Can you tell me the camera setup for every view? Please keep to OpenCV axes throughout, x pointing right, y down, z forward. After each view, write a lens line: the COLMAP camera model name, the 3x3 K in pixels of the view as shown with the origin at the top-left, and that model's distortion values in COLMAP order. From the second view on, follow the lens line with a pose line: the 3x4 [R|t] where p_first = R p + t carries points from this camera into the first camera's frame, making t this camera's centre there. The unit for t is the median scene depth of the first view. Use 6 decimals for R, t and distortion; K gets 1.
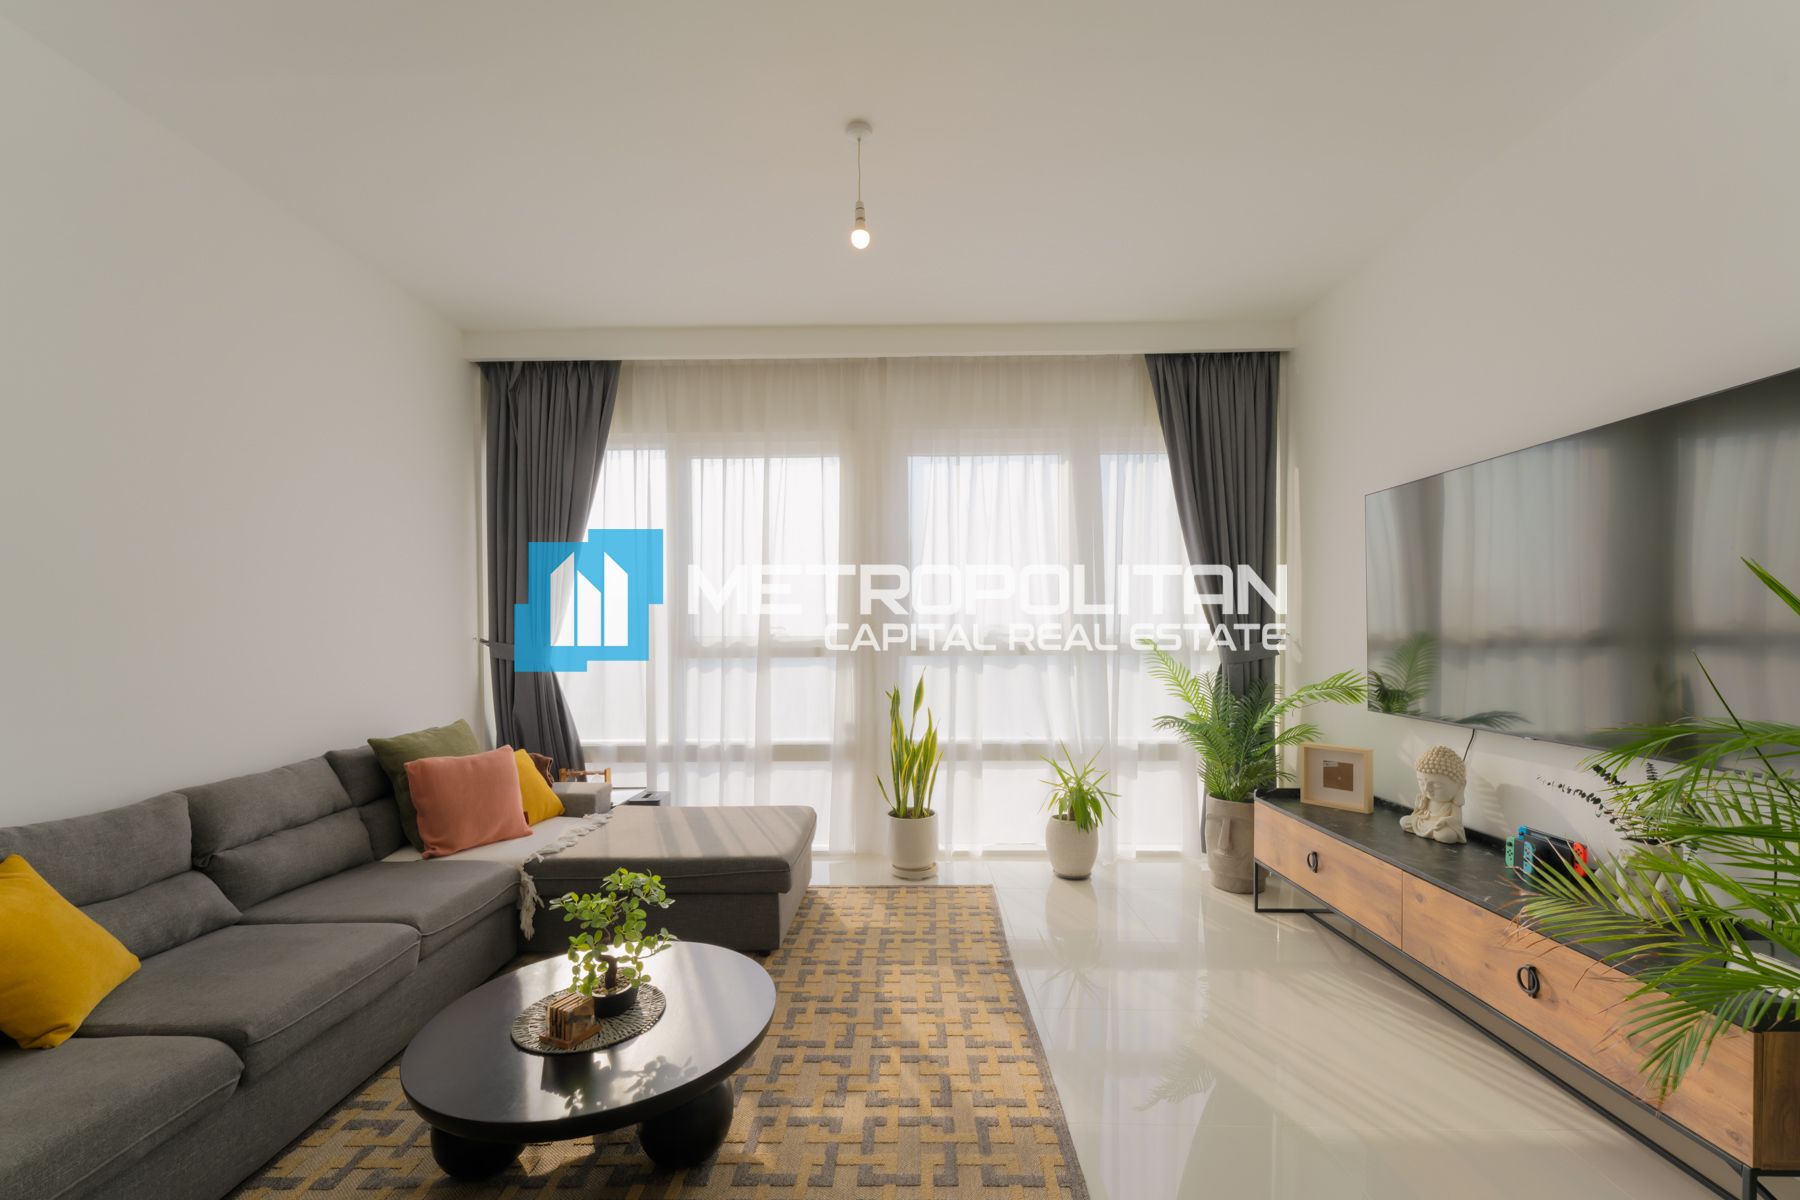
lens RADIAL K [[733.0, 0, 900.2], [0, 733.0, 643.1], [0, 0, 1]] dist [0.005431, -0.000381]
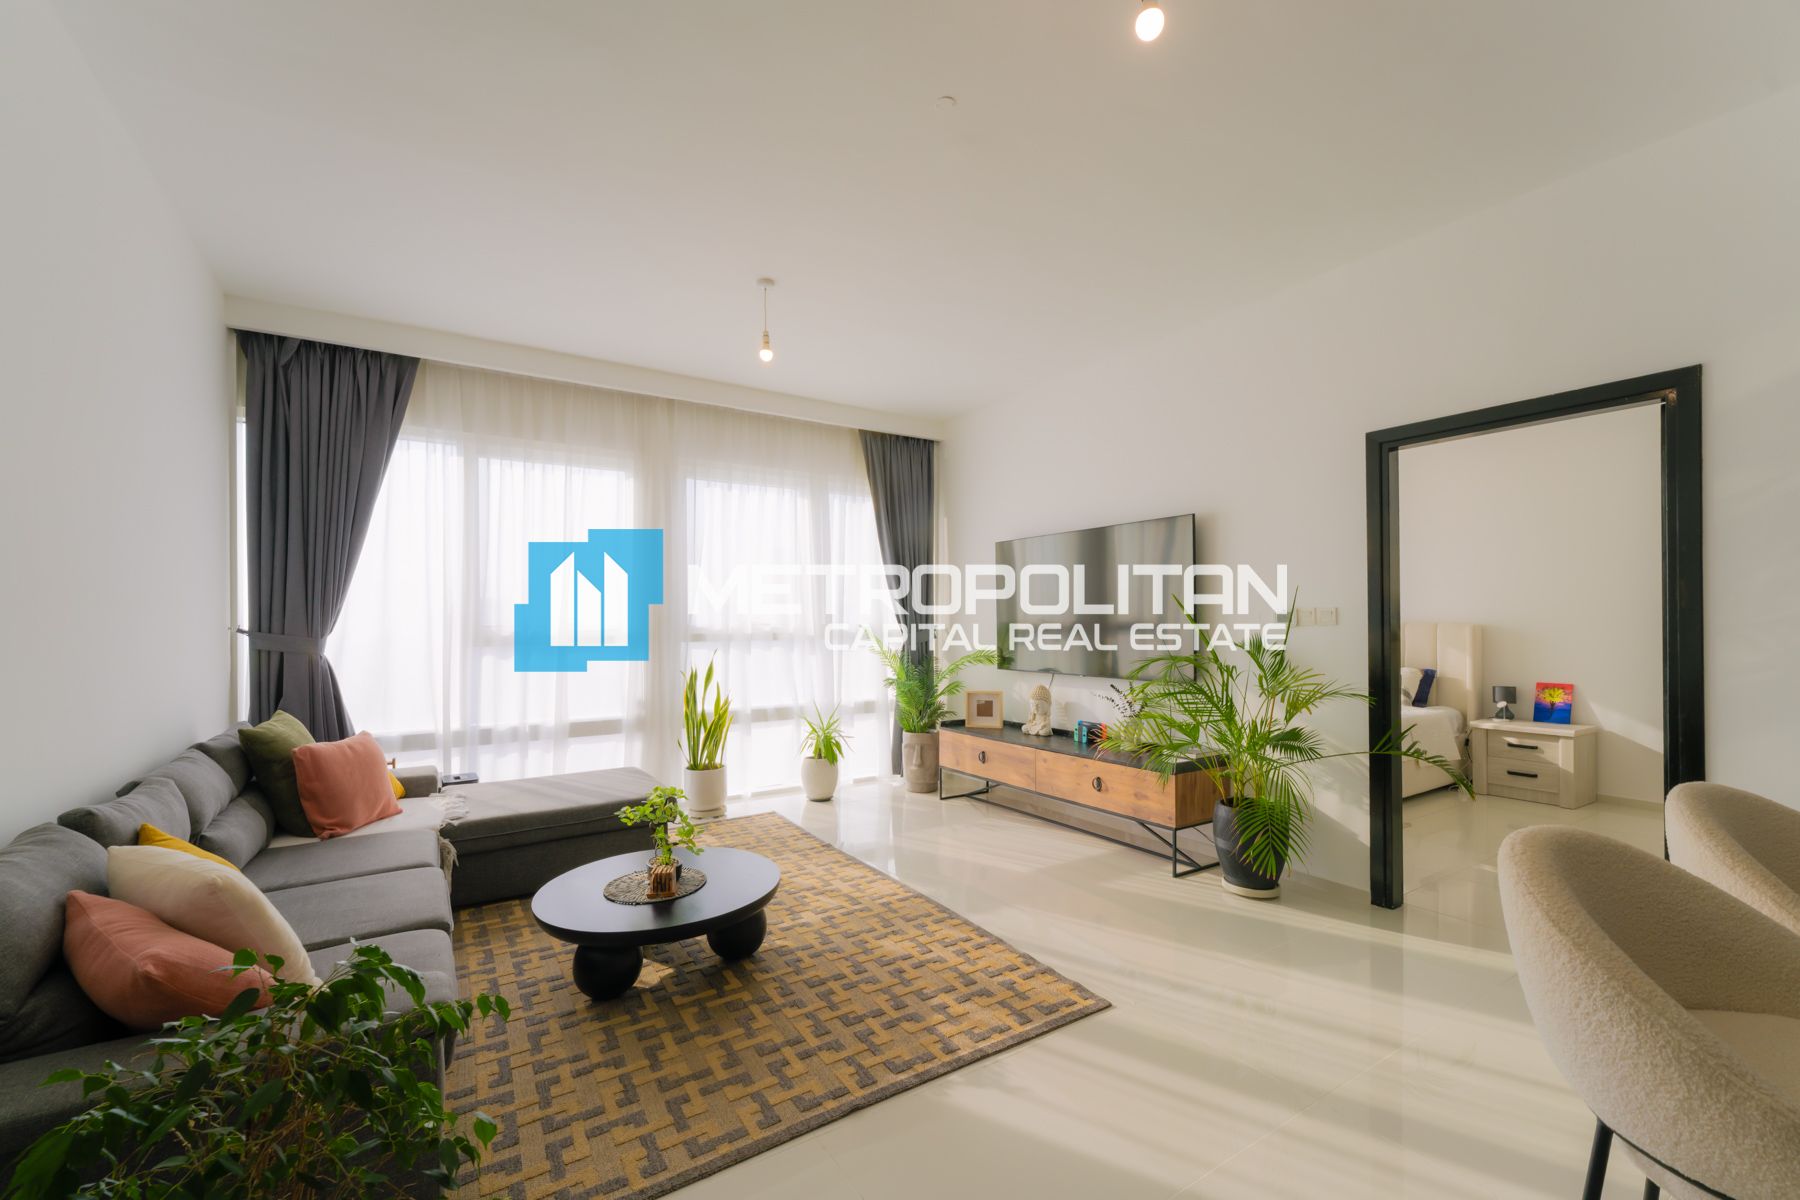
lens RADIAL K [[726.5, 0, 900.8], [0, 726.5, 624.0], [0, 0, 1]] dist [0.007858, -0.000072]
pose [[0.832335, 0.001386, 0.554271, -0.445682], [0.009470, 0.999815, -0.016720, 0.013145], [-0.554192, 0.019166, 0.832168, -0.253410]]
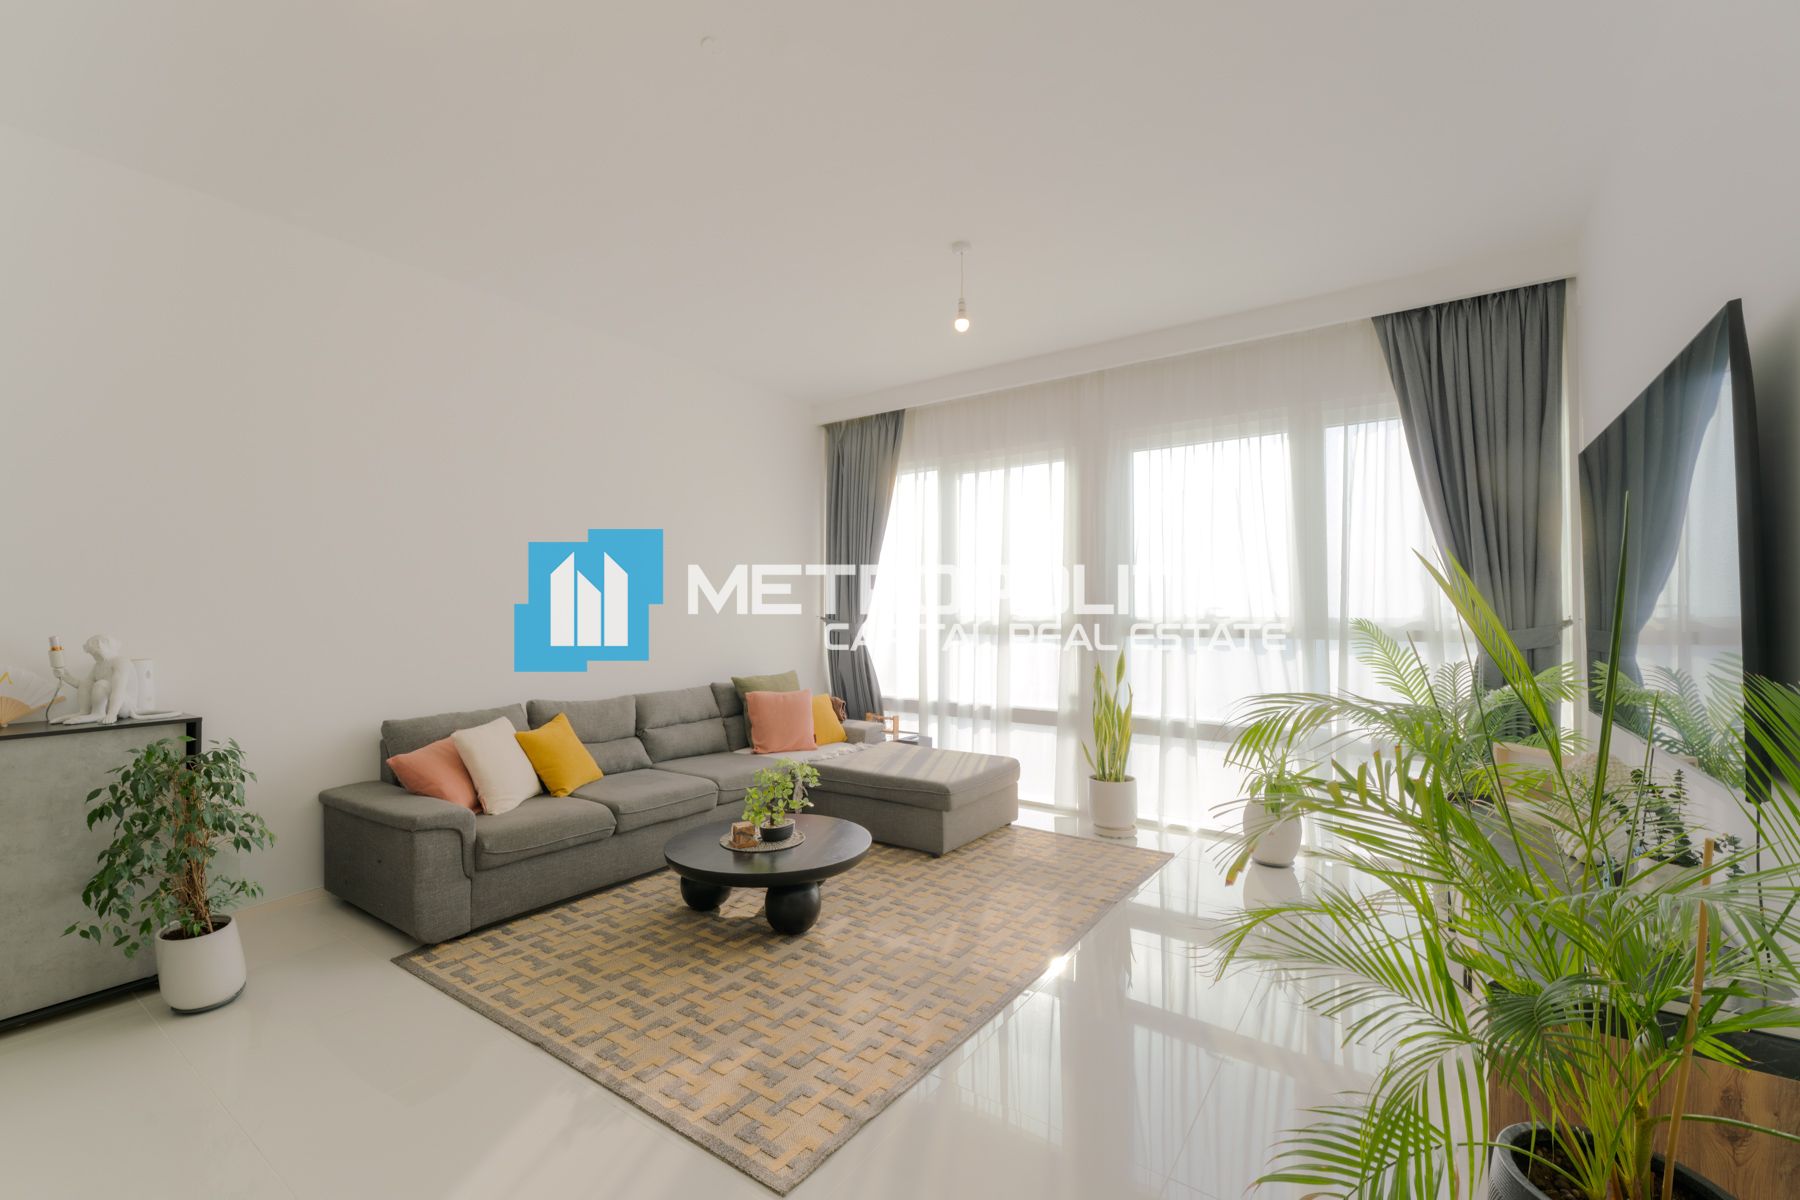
lens RADIAL K [[757.6, 0, 900.0], [0, 757.6, 600.0], [0, 0, 1]] dist [0.019682, -0.000156]
pose [[0.823864, -0.003538, -0.566776, 0.452386], [-0.015842, 0.999446, -0.029267, 0.002989], [0.566566, 0.033091, 0.823352, -0.147846]]
